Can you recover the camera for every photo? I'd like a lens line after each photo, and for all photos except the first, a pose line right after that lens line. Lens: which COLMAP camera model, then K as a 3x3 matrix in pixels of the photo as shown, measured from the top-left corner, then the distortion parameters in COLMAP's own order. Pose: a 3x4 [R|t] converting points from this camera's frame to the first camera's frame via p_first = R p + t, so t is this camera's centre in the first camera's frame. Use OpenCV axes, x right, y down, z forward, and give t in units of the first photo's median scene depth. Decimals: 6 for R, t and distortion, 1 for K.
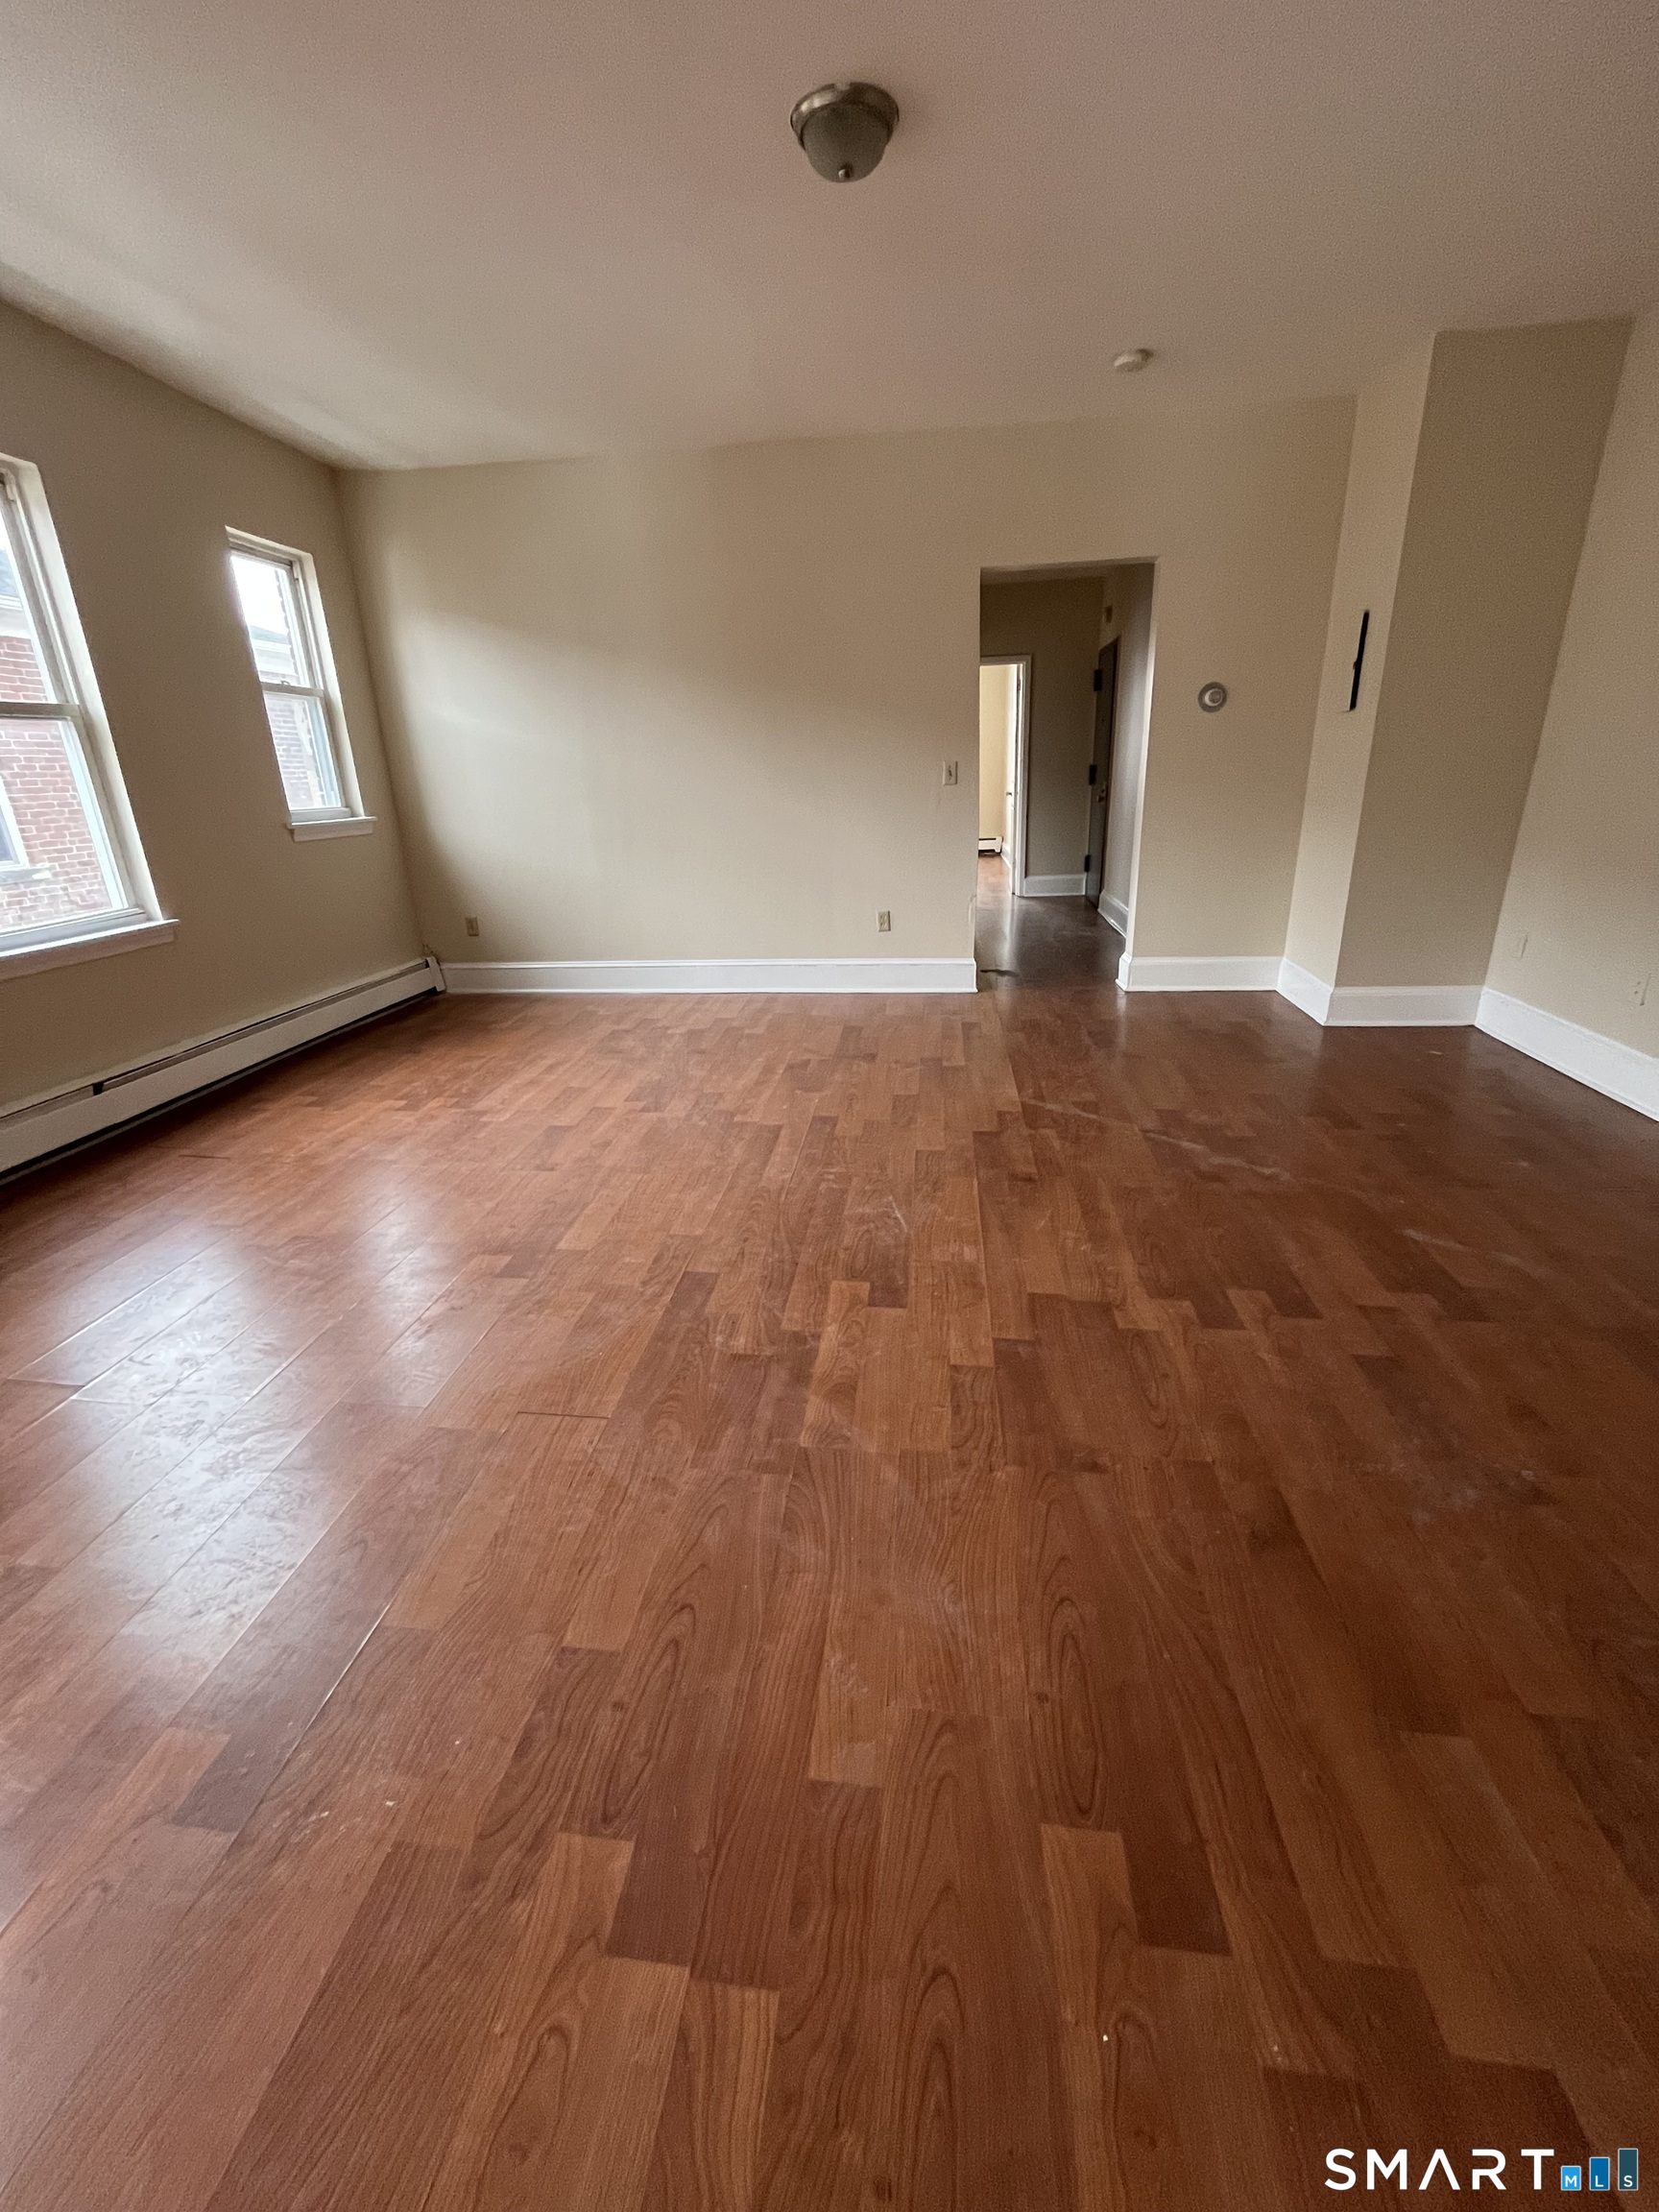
lens RADIAL K [[892.1, 0, 829.5], [0, 892.1, 1106.0], [0, 0, 1]] dist [-0.003058, -0.000299]
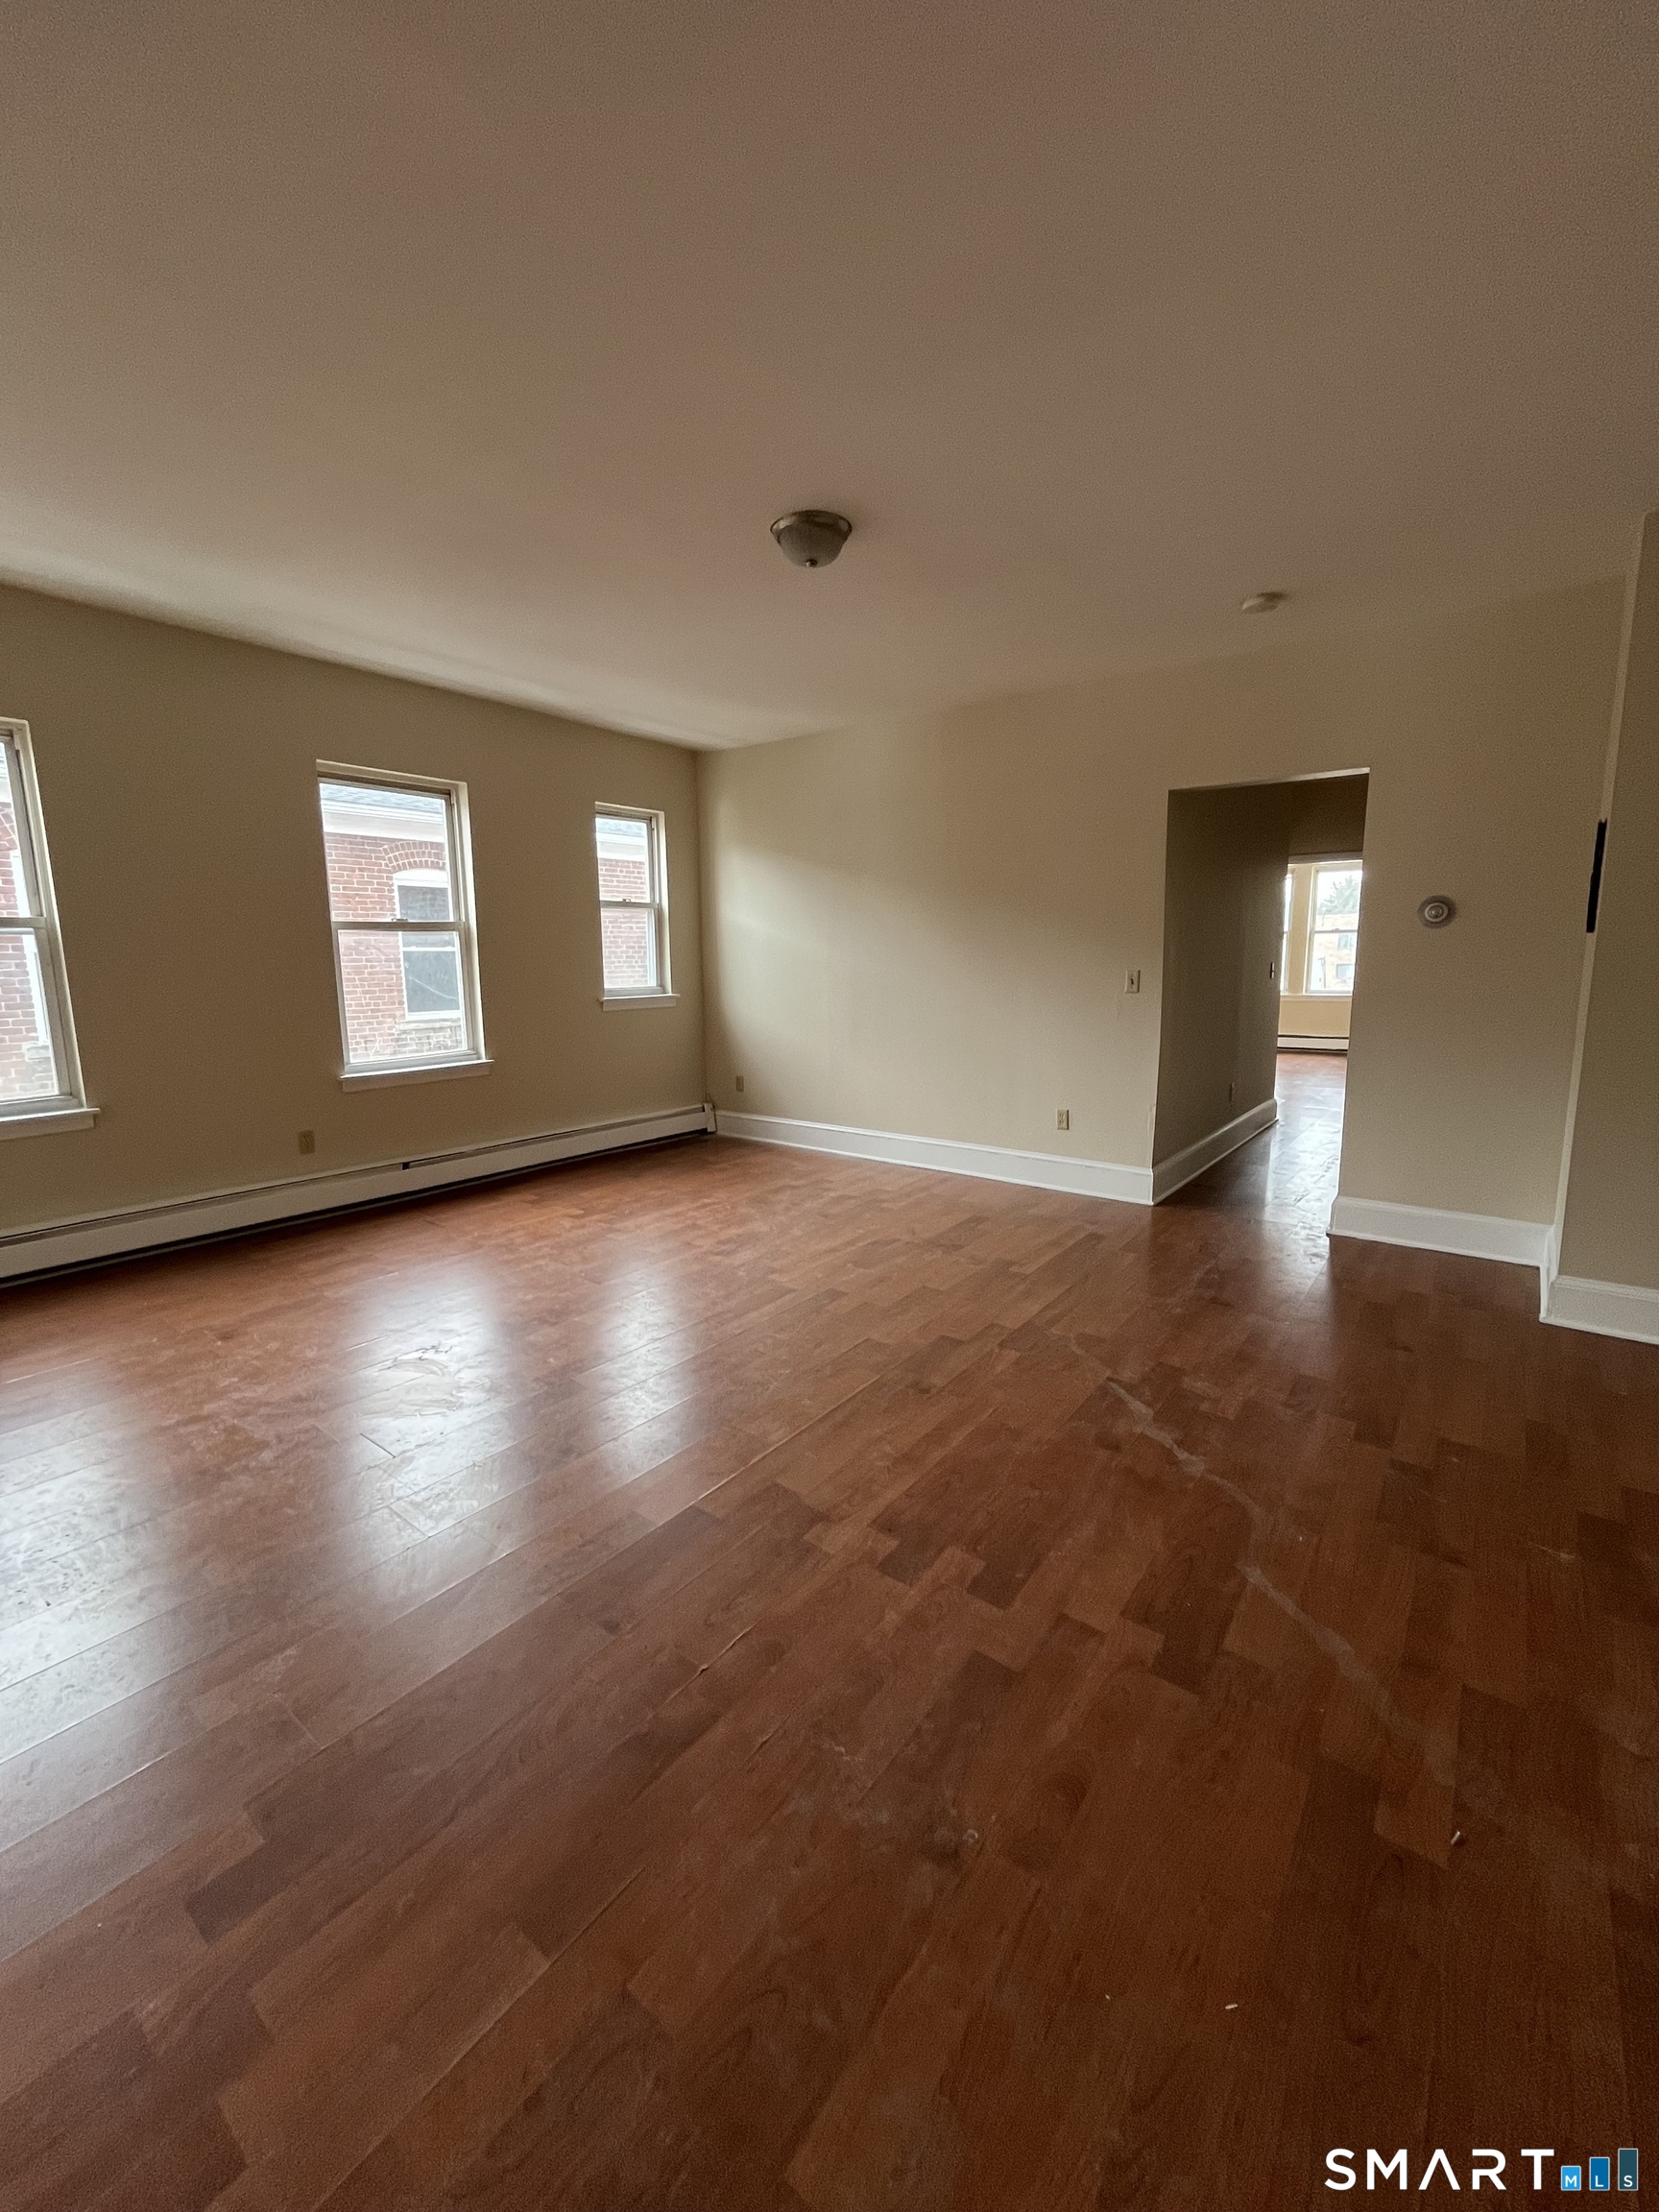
lens RADIAL K [[901.9, 0, 829.5], [0, 901.9, 1106.0], [0, 0, 1]] dist [-0.002311, -0.000382]
pose [[0.858309, 0.111366, -0.500902, 0.463984], [-0.198714, 0.972135, -0.124365, -0.061807], [0.473095, 0.206279, 0.856522, 0.019373]]
